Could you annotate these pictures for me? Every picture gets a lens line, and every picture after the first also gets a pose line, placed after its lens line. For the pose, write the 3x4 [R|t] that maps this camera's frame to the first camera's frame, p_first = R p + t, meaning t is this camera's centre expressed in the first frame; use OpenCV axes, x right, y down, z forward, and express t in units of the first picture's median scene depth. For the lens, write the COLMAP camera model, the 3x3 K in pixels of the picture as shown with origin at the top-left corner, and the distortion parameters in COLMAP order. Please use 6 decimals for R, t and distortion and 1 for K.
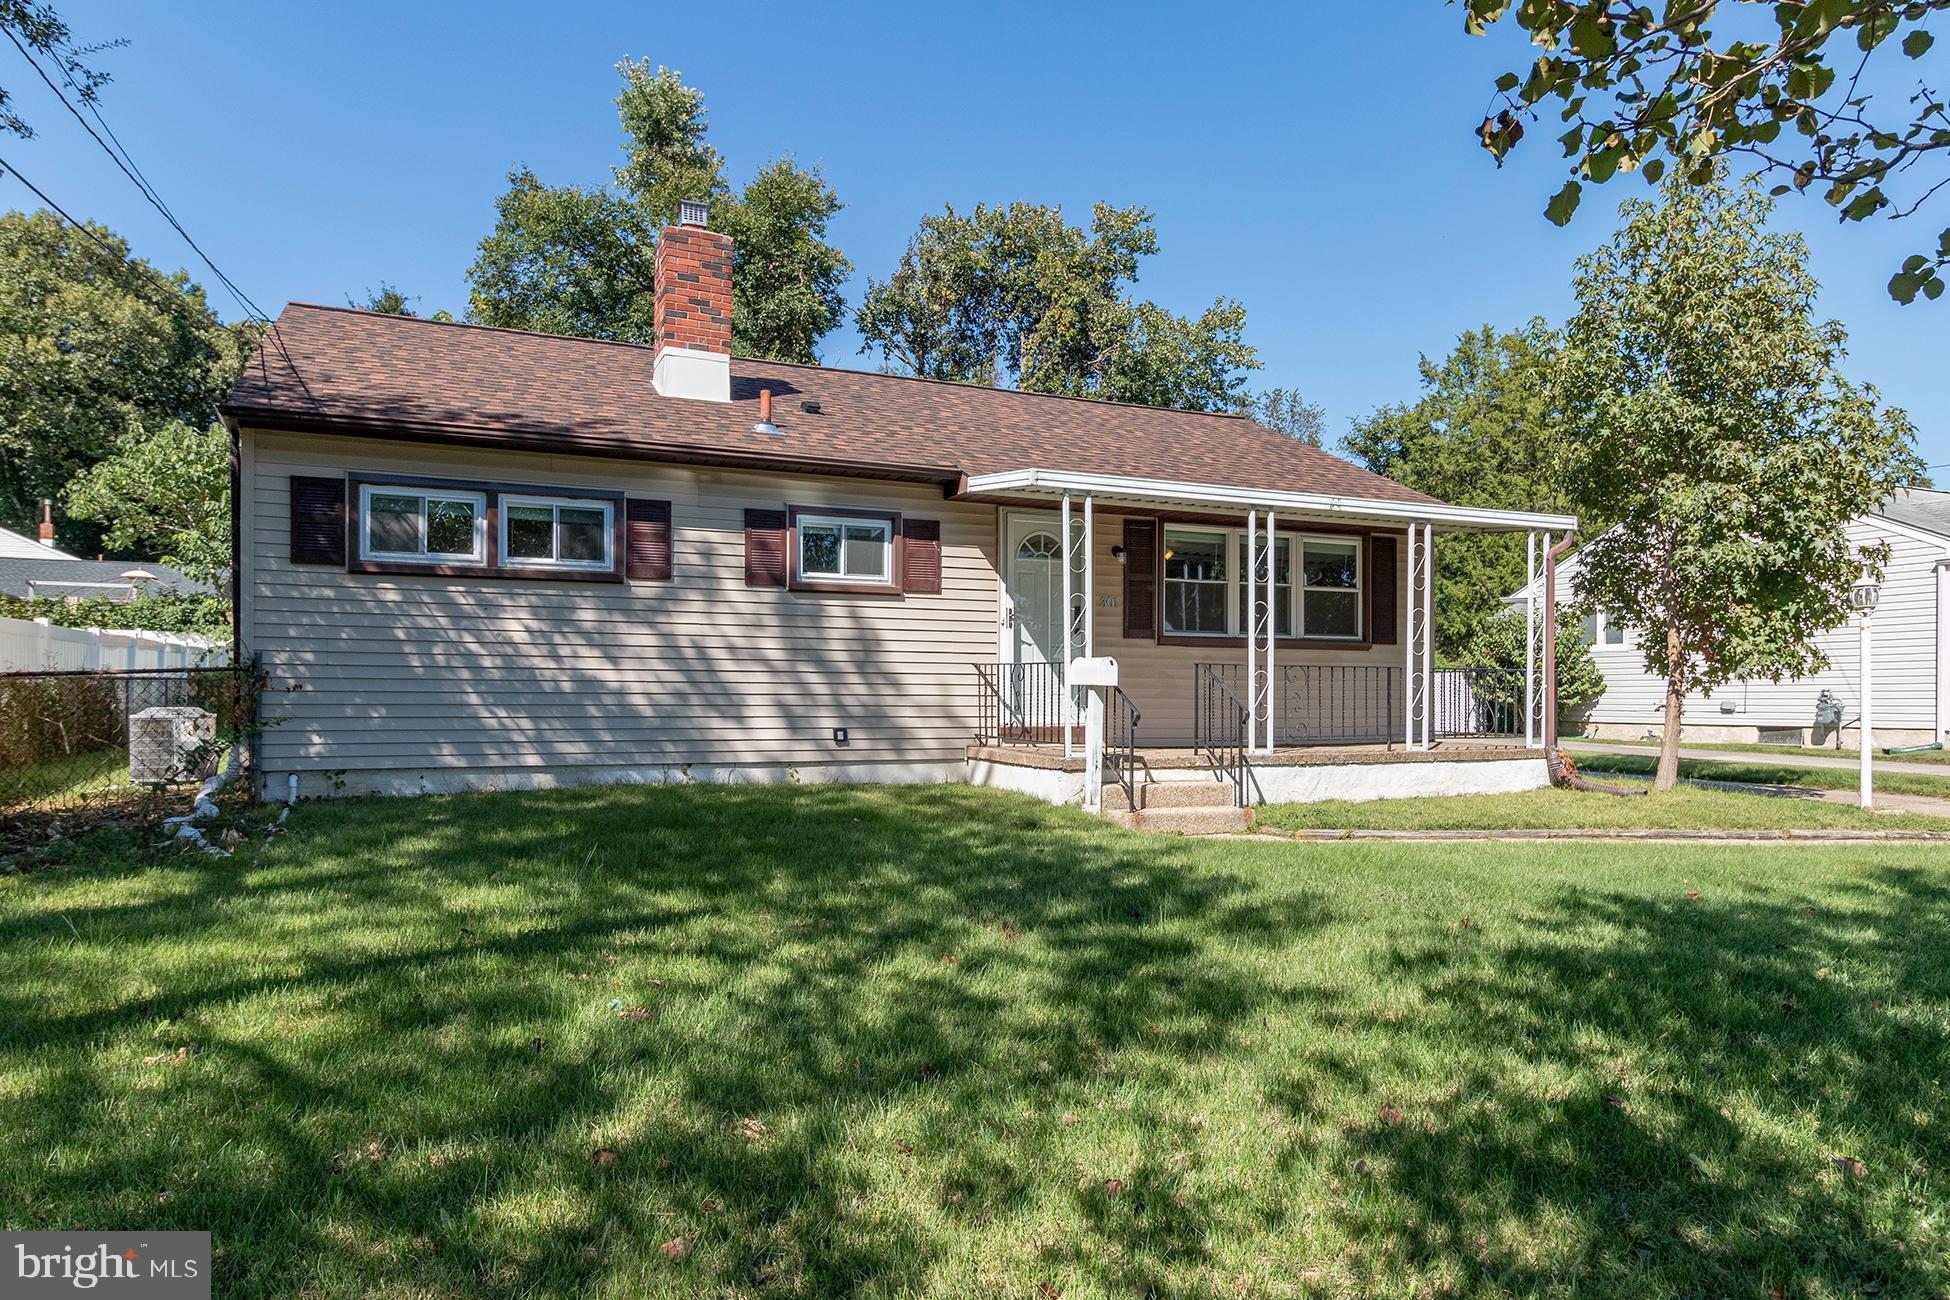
lens RADIAL K [[1197.3, 0, 981.7], [0, 1197.3, 716.9], [0, 0, 1]] dist [0.000206, -0.000090]
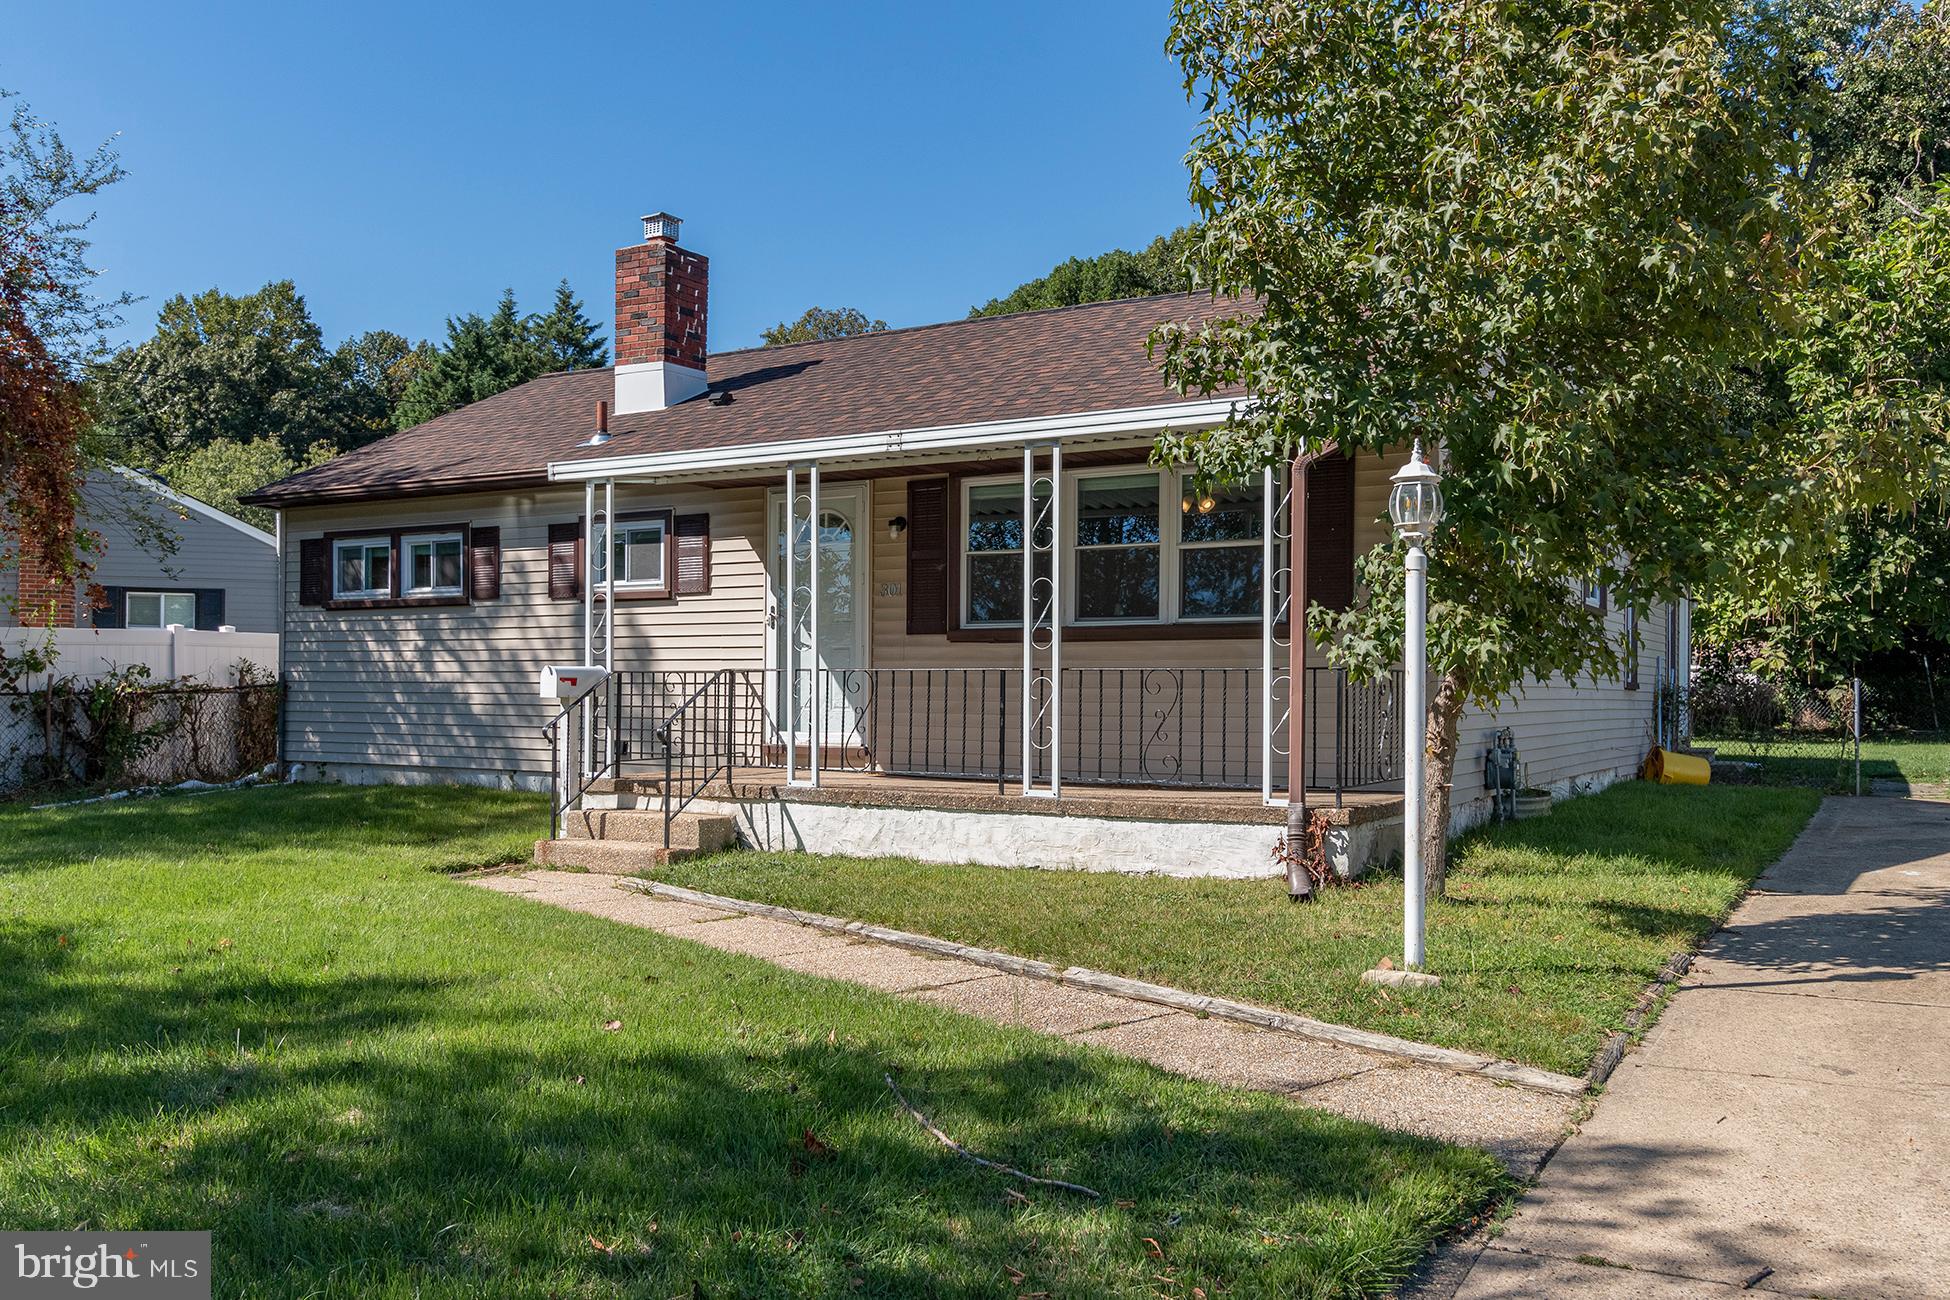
lens RADIAL K [[1593.3, 0, 978.7], [0, 1593.3, 714.9], [0, 0, 1]] dist [-0.000935, -0.003417]
pose [[0.584924, 0.009290, -0.811035, 1.121700], [-0.017607, 0.999844, -0.001245, -0.015493], [0.810897, 0.015009, 0.584996, 0.497534]]
